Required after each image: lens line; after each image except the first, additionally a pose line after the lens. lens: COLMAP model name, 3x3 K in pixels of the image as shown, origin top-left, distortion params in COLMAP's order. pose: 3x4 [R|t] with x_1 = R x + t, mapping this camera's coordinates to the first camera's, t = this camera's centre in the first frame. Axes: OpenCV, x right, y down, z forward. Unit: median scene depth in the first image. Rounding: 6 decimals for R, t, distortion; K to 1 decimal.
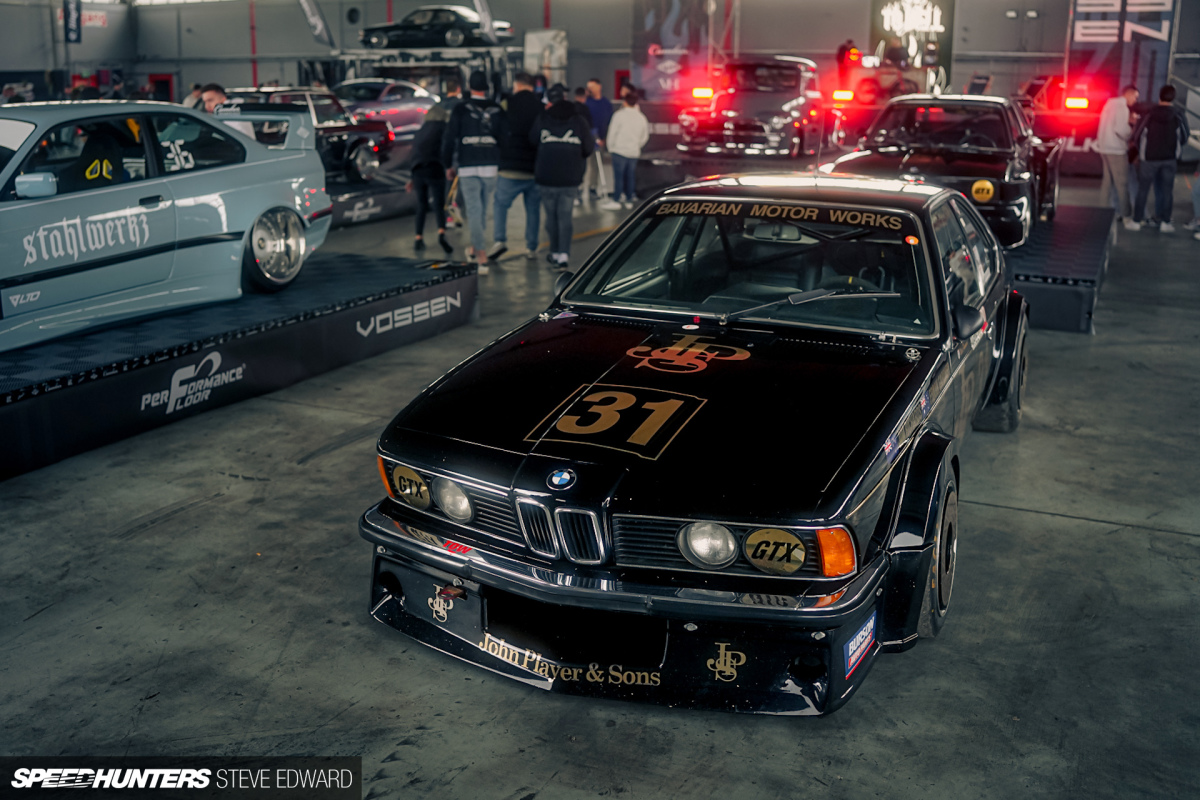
lens RADIAL K [[1174.2, 0, 578.6], [0, 1174.2, 376.5], [0, 0, 1]] dist [-0.152628, 0.152176]
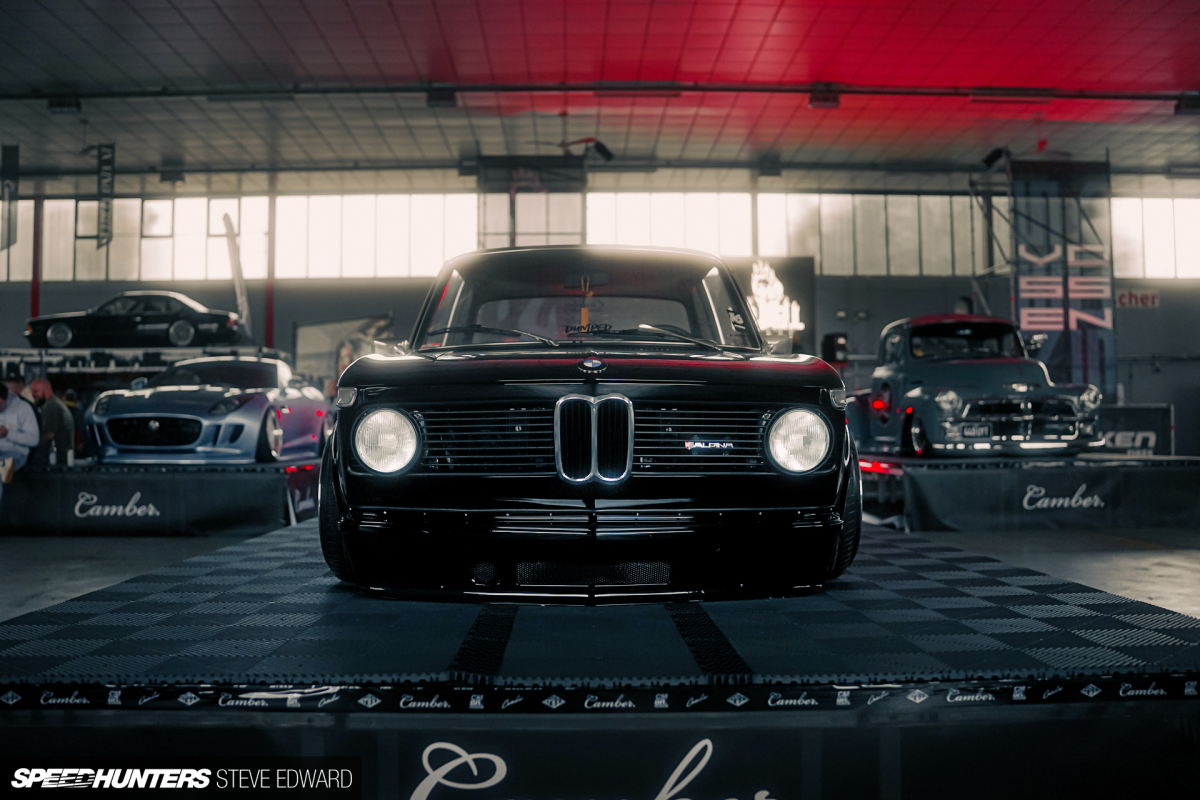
lens RADIAL K [[1174.2, 0, 578.6], [0, 1174.2, 376.5], [0, 0, 1]] dist [-0.152628, 0.152176]
pose [[0.900036, 0.008727, 0.435729, -0.211212], [0.117964, 0.957600, -0.262843, -0.049170], [-0.419548, 0.287968, 0.860845, 0.295313]]
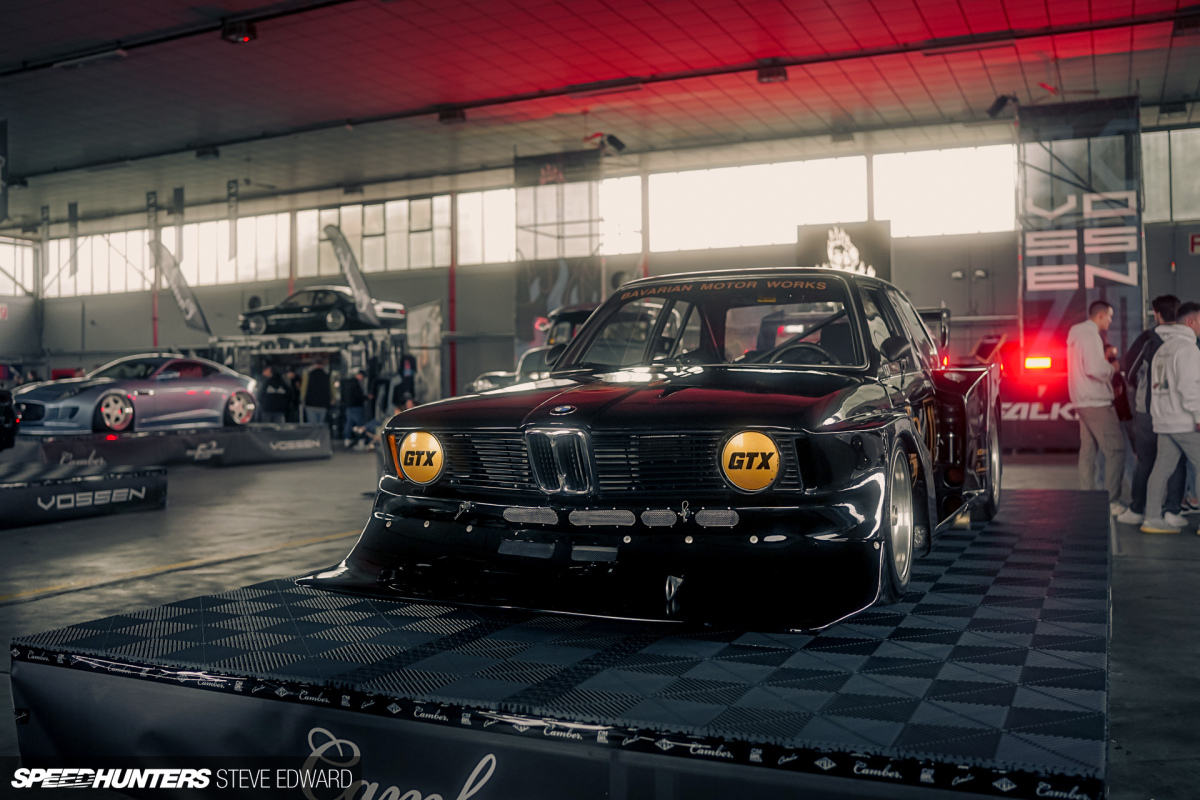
lens RADIAL K [[1126.2, 0, 597.0], [0, 1126.2, 372.9], [0, 0, 1]] dist [-0.126121, 0.023277]
pose [[0.999774, -0.018750, 0.010062, 0.089673], [0.020716, 0.965714, -0.258779, -0.028630], [-0.004865, 0.258929, 0.965884, 0.191148]]
